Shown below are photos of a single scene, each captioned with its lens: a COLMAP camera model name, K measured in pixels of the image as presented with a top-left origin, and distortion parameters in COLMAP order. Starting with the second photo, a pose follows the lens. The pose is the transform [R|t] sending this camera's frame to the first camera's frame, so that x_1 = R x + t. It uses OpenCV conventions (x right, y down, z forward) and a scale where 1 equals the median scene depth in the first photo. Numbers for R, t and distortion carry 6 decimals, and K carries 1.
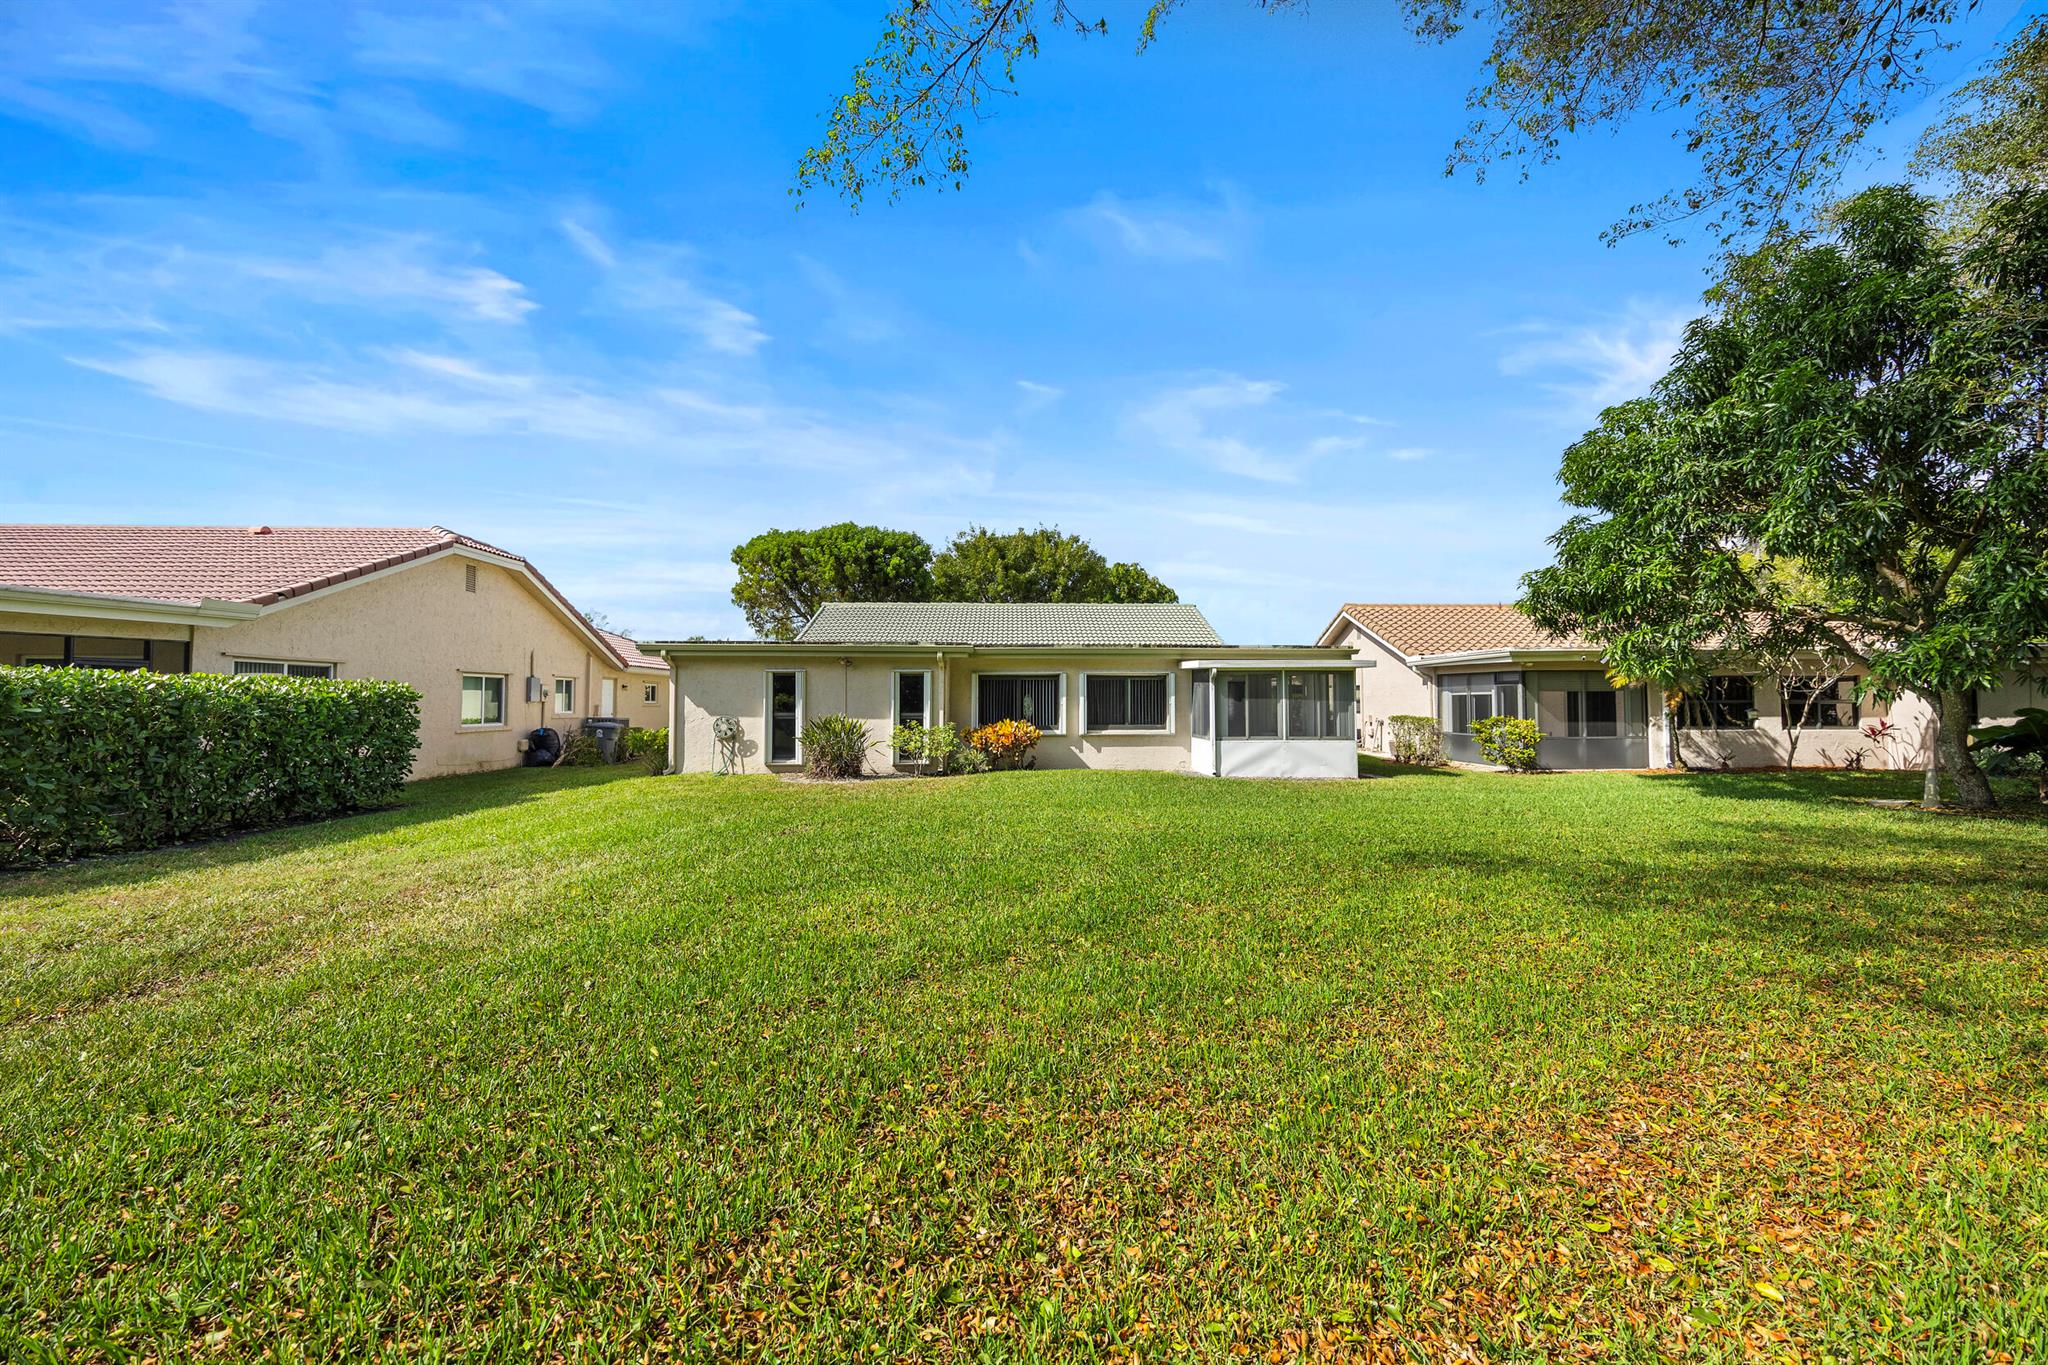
lens RADIAL K [[794.9, 0, 1027.5], [0, 794.9, 681.4], [0, 0, 1]] dist [0.001541, -0.000086]
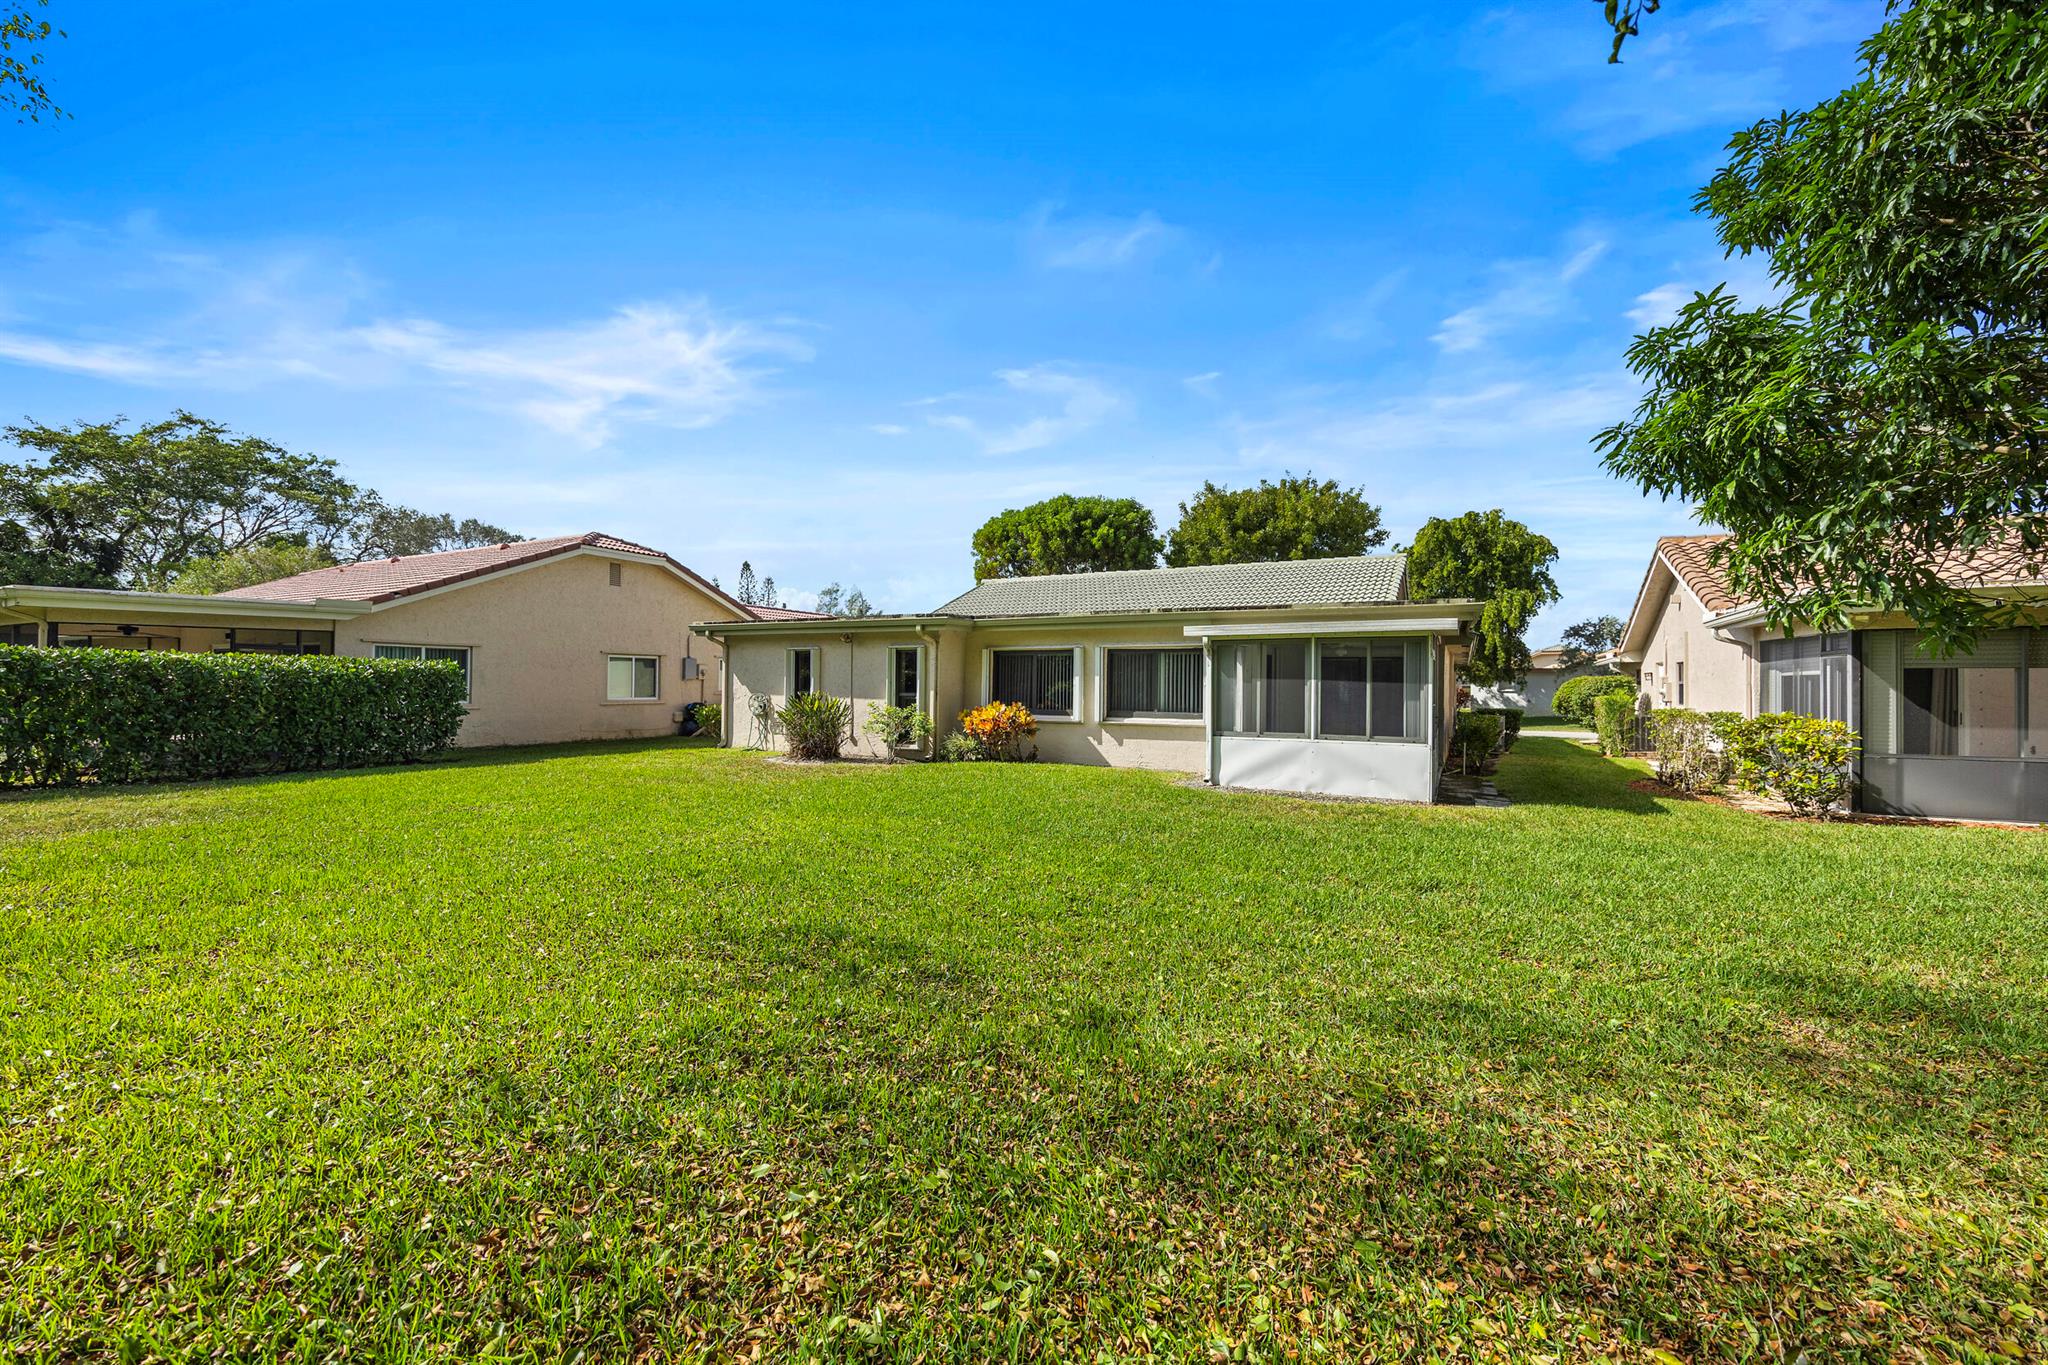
lens RADIAL K [[794.9, 0, 1027.5], [0, 794.9, 681.4], [0, 0, 1]] dist [0.001541, -0.000086]
pose [[0.877076, 0.006281, -0.480311, 0.410223], [0.006482, 0.999669, 0.024911, 0.004065], [0.480308, -0.024962, 0.876744, 0.257842]]
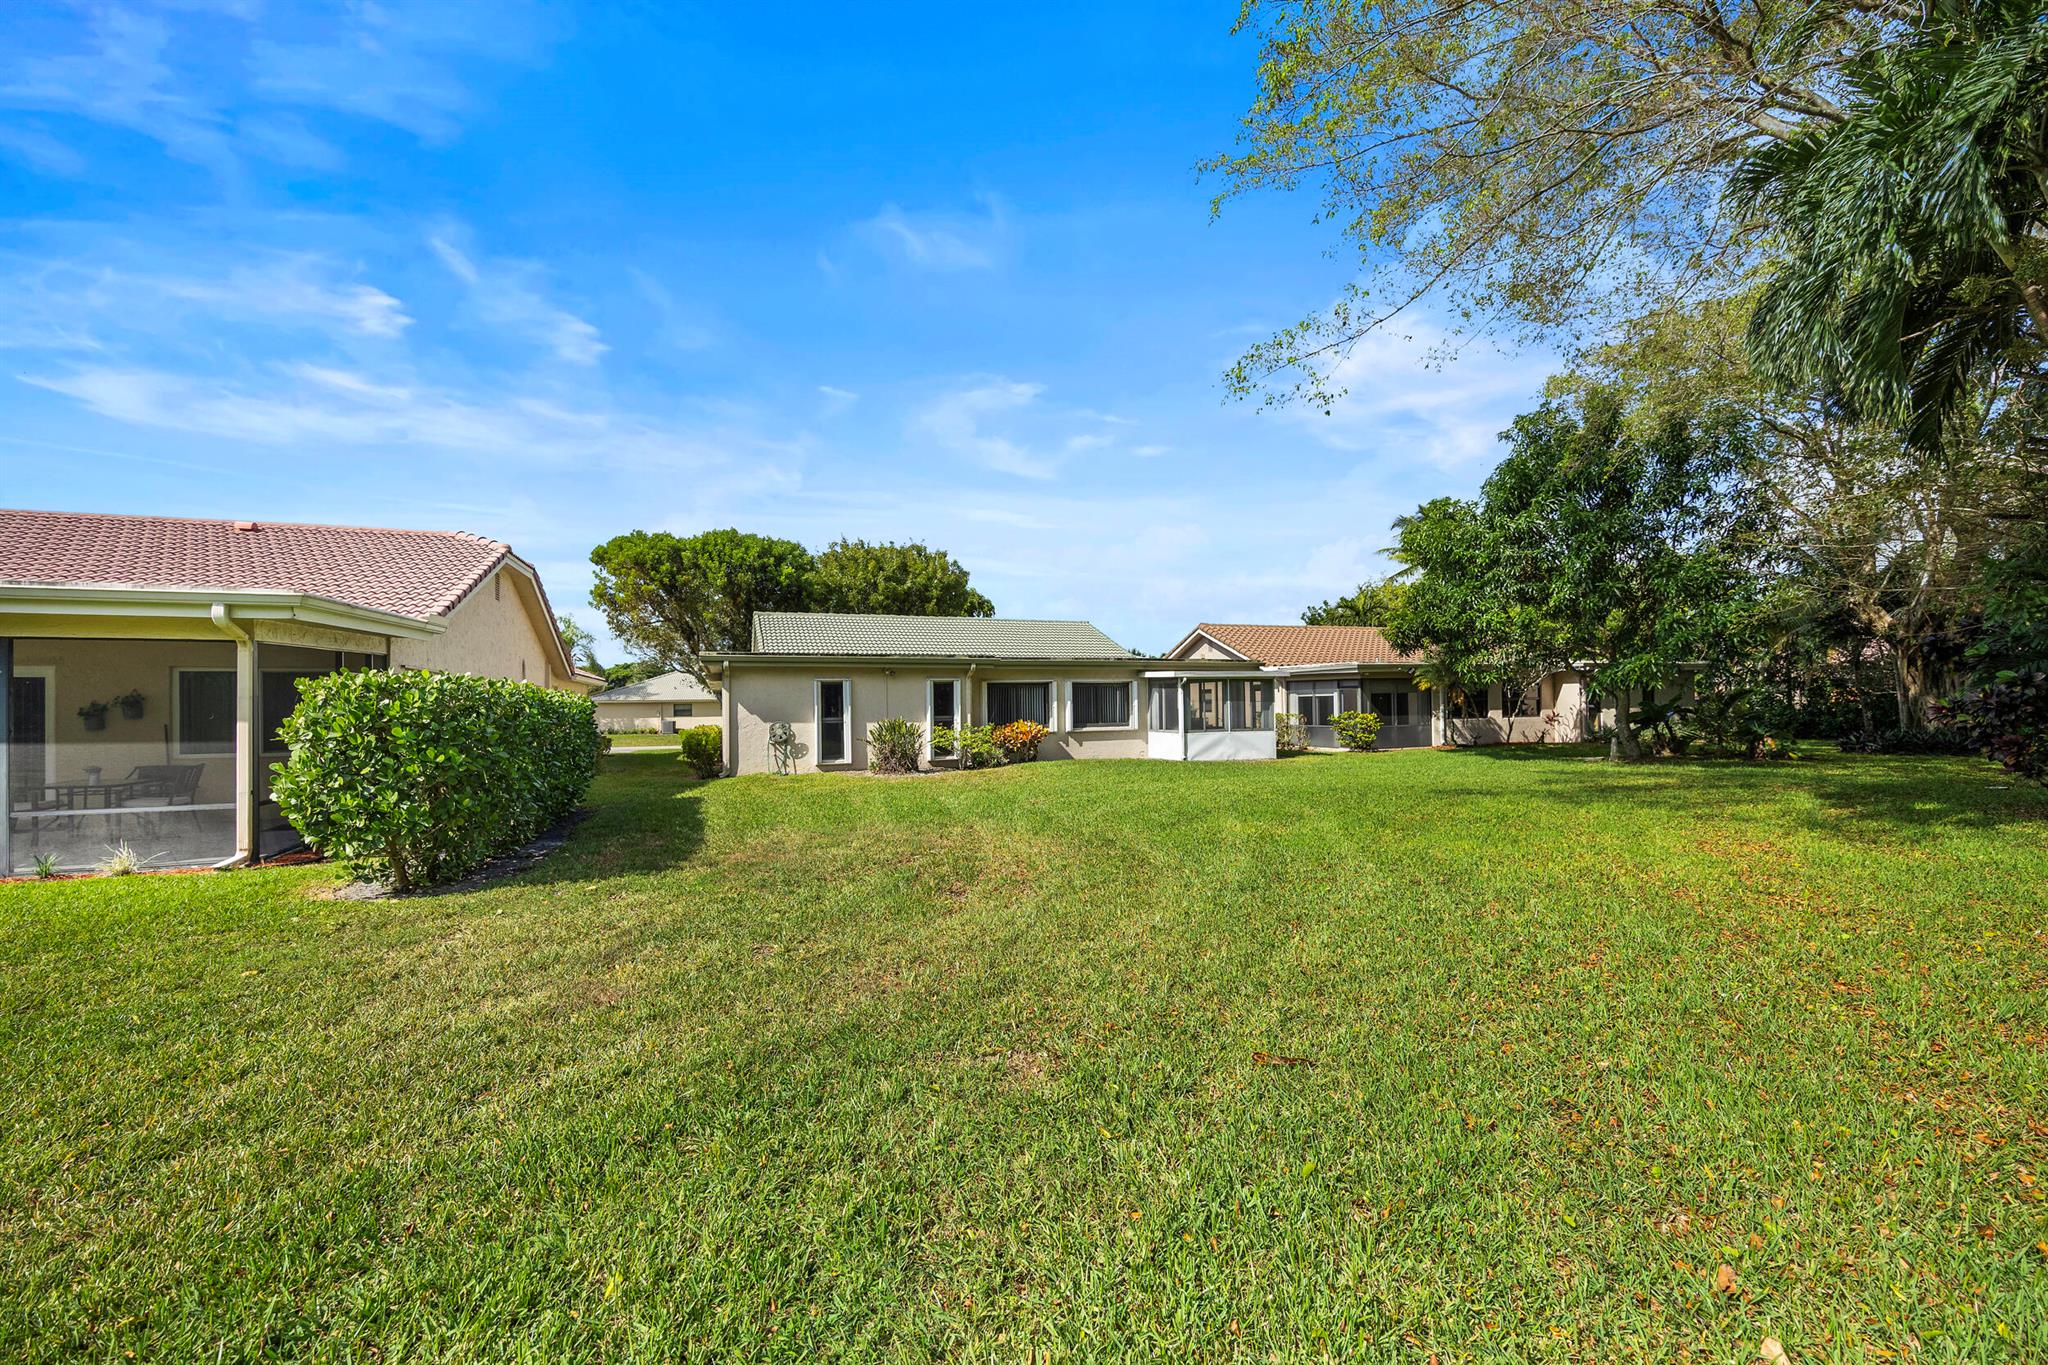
lens RADIAL K [[794.9, 0, 1027.5], [0, 794.9, 681.4], [0, 0, 1]] dist [0.001541, -0.000086]
pose [[0.948968, -0.002892, 0.315358, -0.385882], [0.004181, 0.999985, -0.003413, -0.006149], [-0.315343, 0.004558, 0.948967, -0.135934]]
